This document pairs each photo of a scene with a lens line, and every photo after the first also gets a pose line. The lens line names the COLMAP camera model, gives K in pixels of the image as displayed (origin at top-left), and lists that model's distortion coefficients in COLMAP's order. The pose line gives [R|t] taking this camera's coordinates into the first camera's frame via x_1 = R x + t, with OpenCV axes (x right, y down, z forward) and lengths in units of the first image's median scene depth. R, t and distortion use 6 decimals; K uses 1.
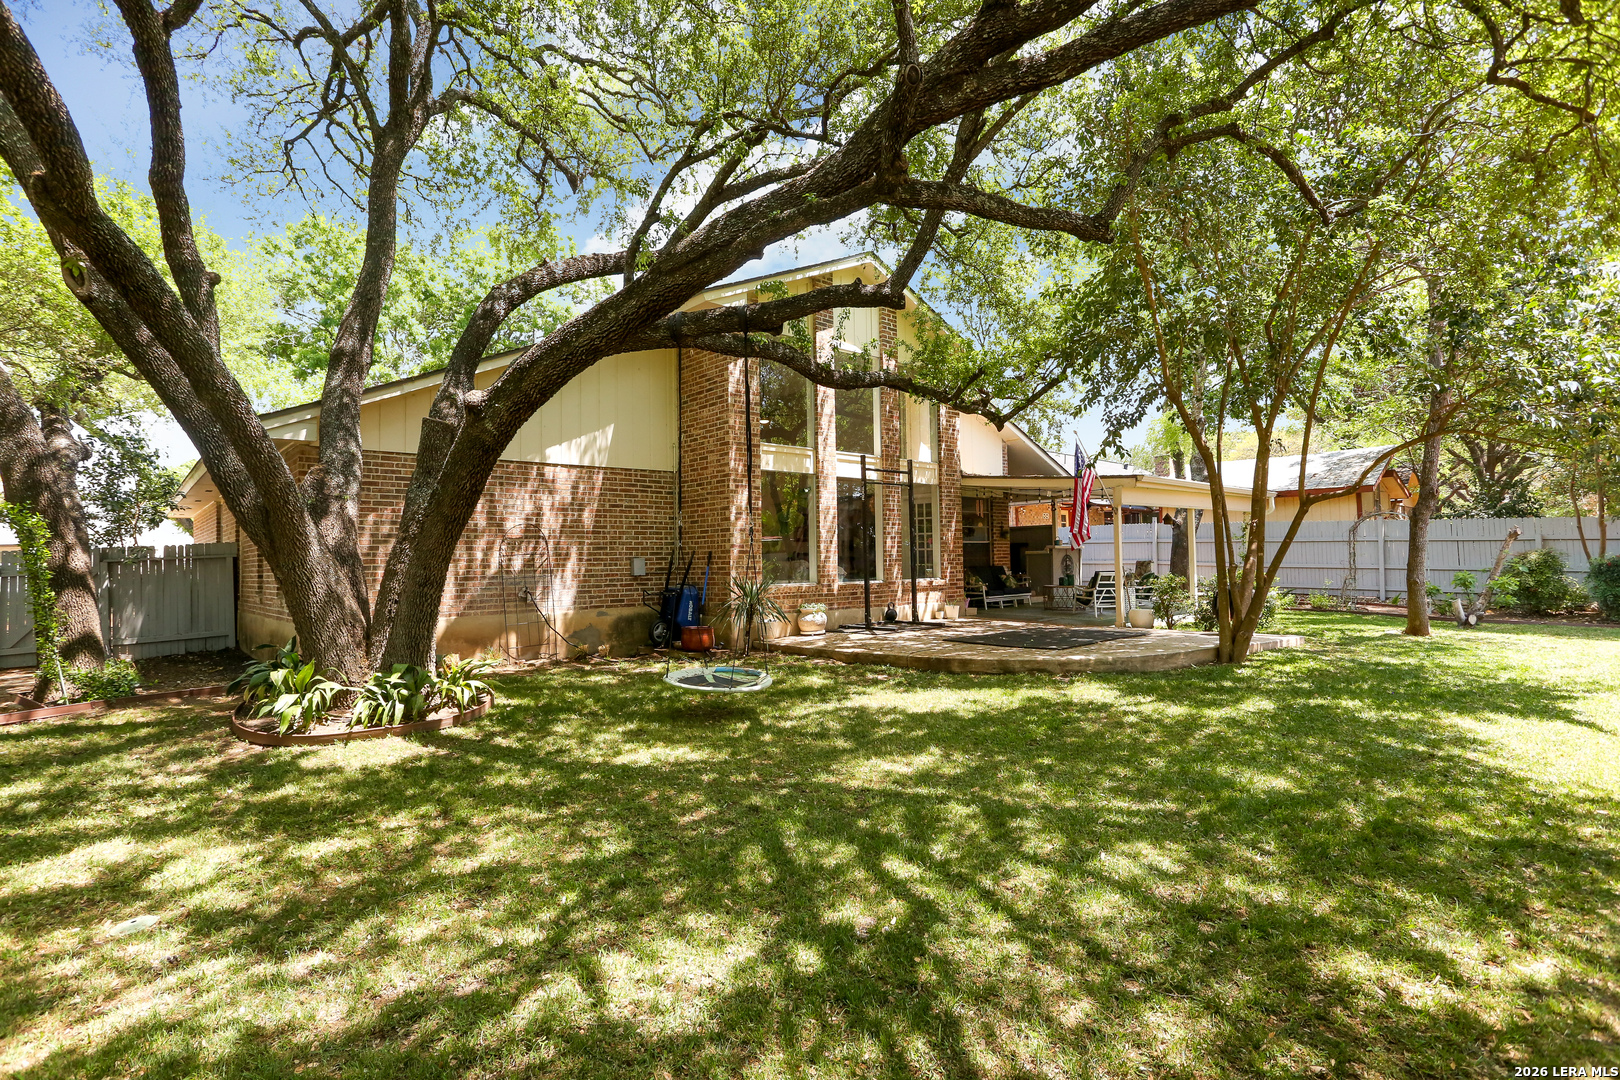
lens RADIAL K [[797.4, 0, 810.0], [0, 797.4, 540.0], [0, 0, 1]] dist [-0.028801, 0.000650]
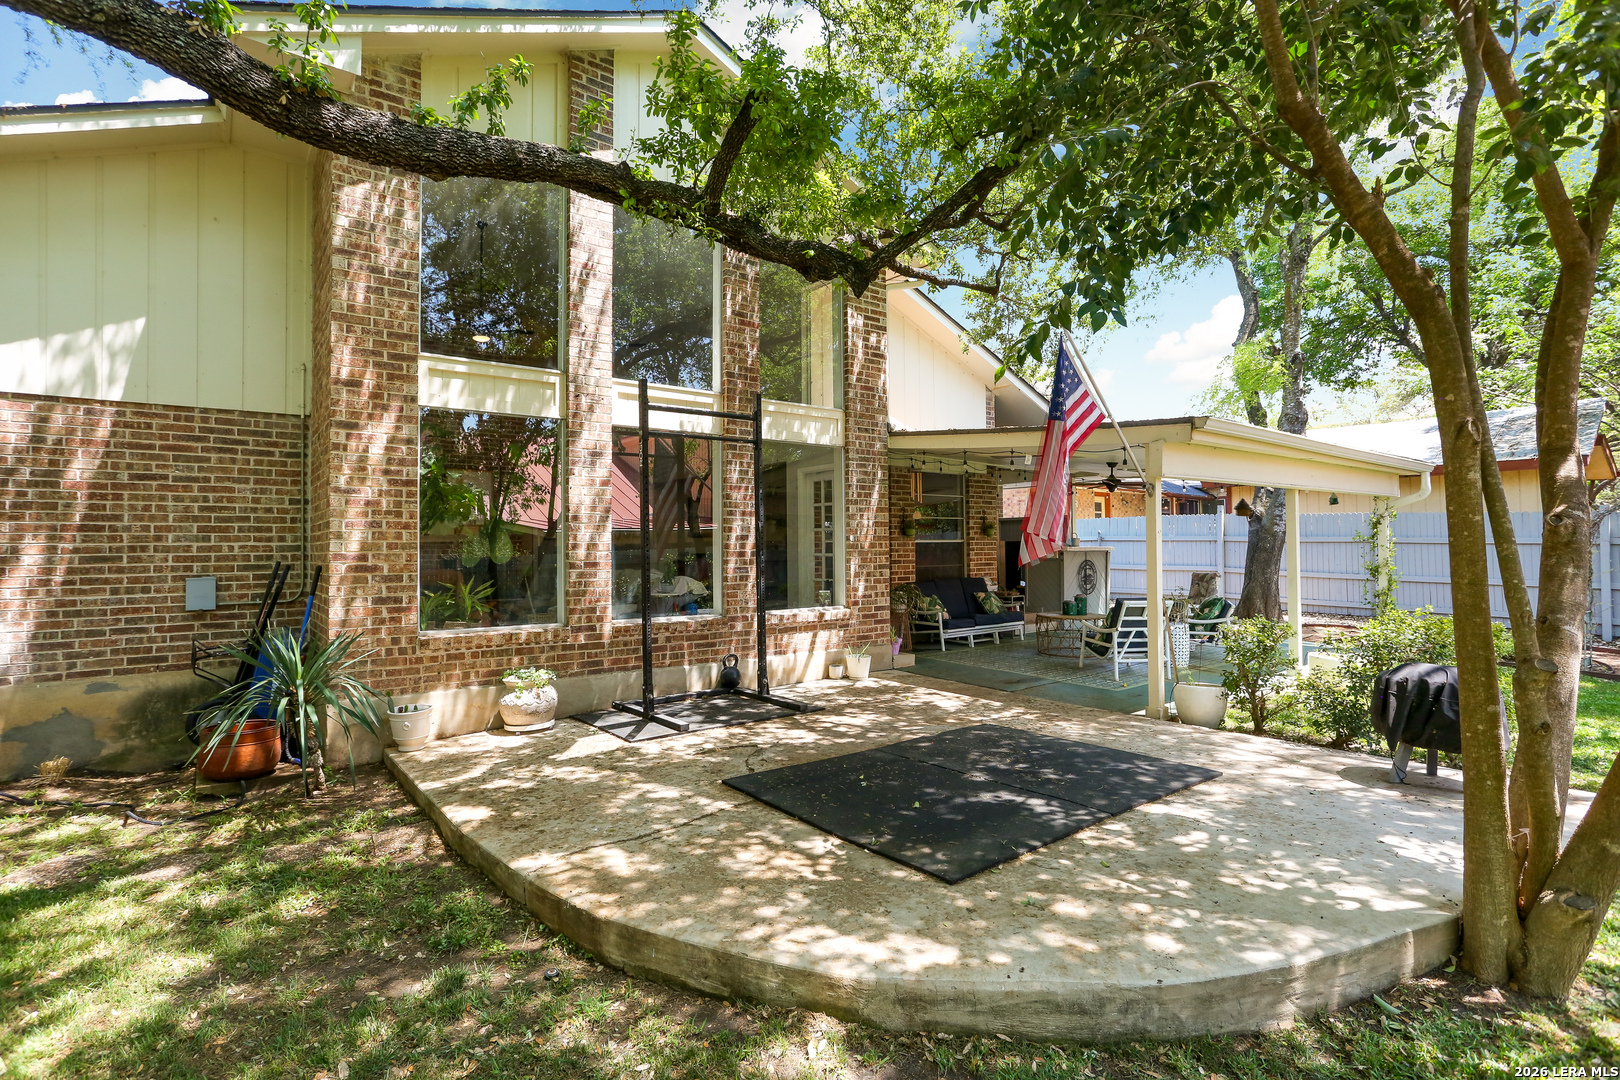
lens RADIAL K [[767.1, 0, 810.0], [0, 767.1, 540.0], [0, 0, 1]] dist [-0.028493, 0.000175]
pose [[0.996815, 0.008430, -0.079298, 0.197409], [-0.007053, 0.999820, 0.017629, -0.011756], [0.079433, -0.017013, 0.996695, 0.471607]]
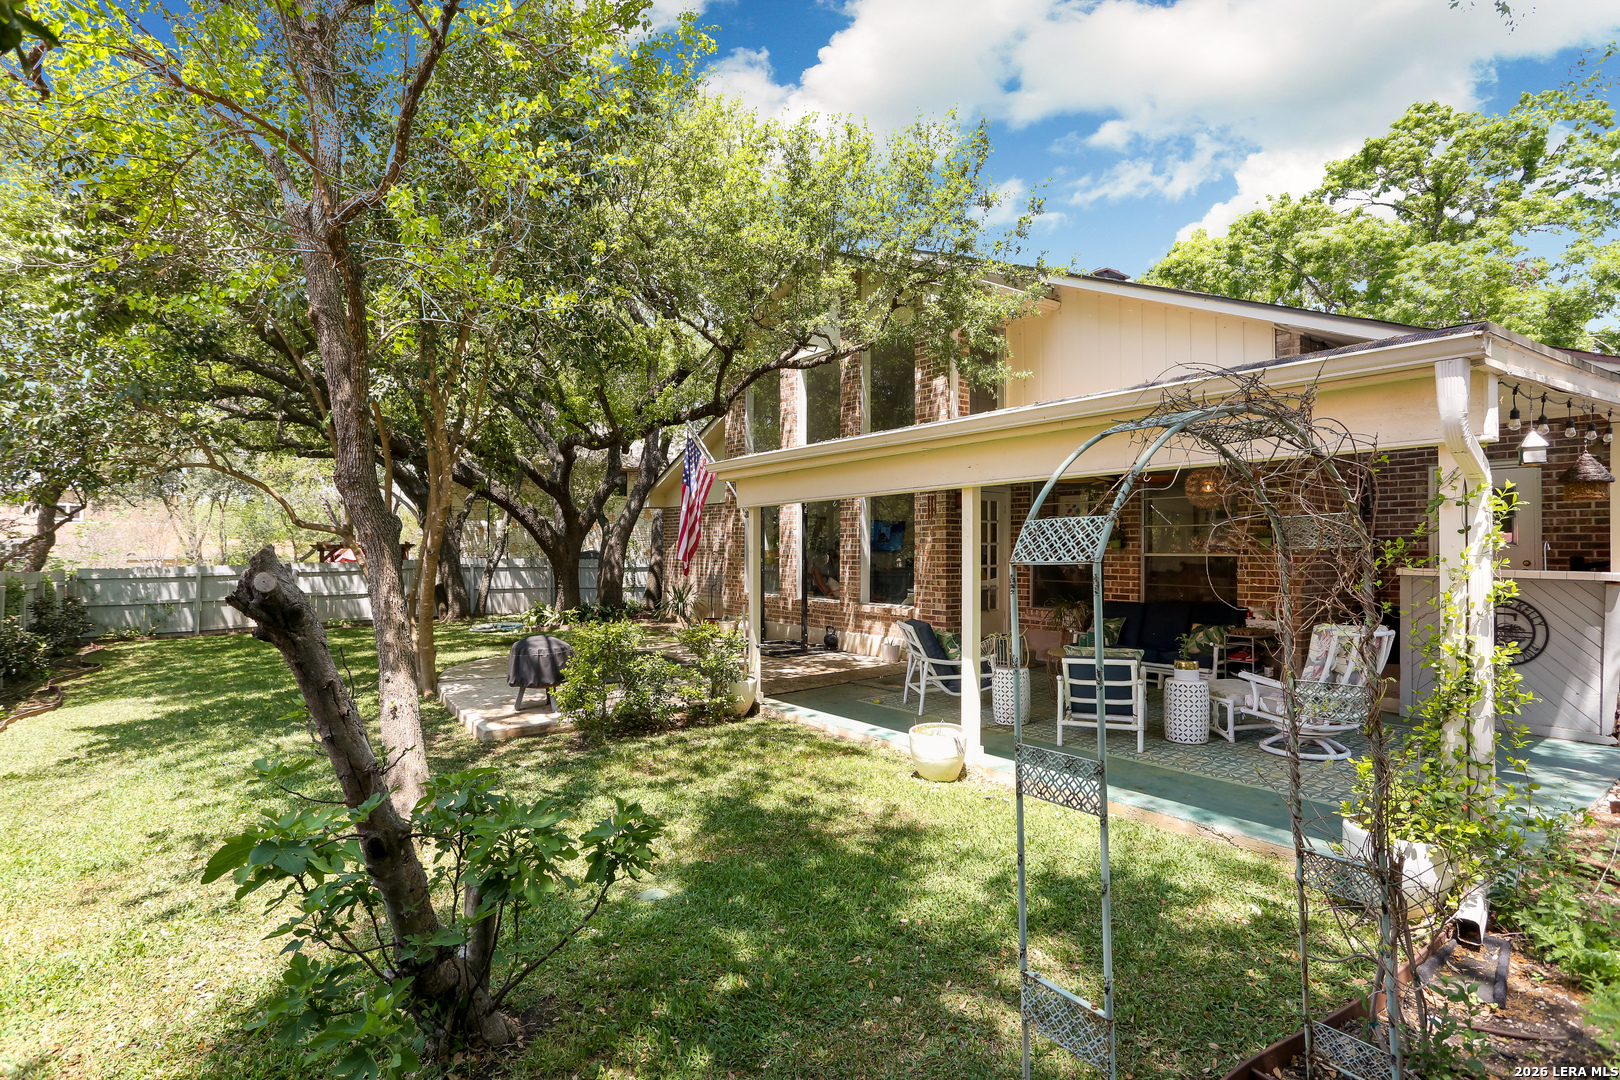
lens RADIAL K [[797.4, 0, 810.0], [0, 797.4, 540.0], [0, 0, 1]] dist [-0.028801, 0.000650]
pose [[-0.080365, -0.000709, -0.996765, 0.977572], [0.021109, 0.999774, -0.002413, -0.014975], [0.996542, -0.021235, -0.080332, 1.048240]]
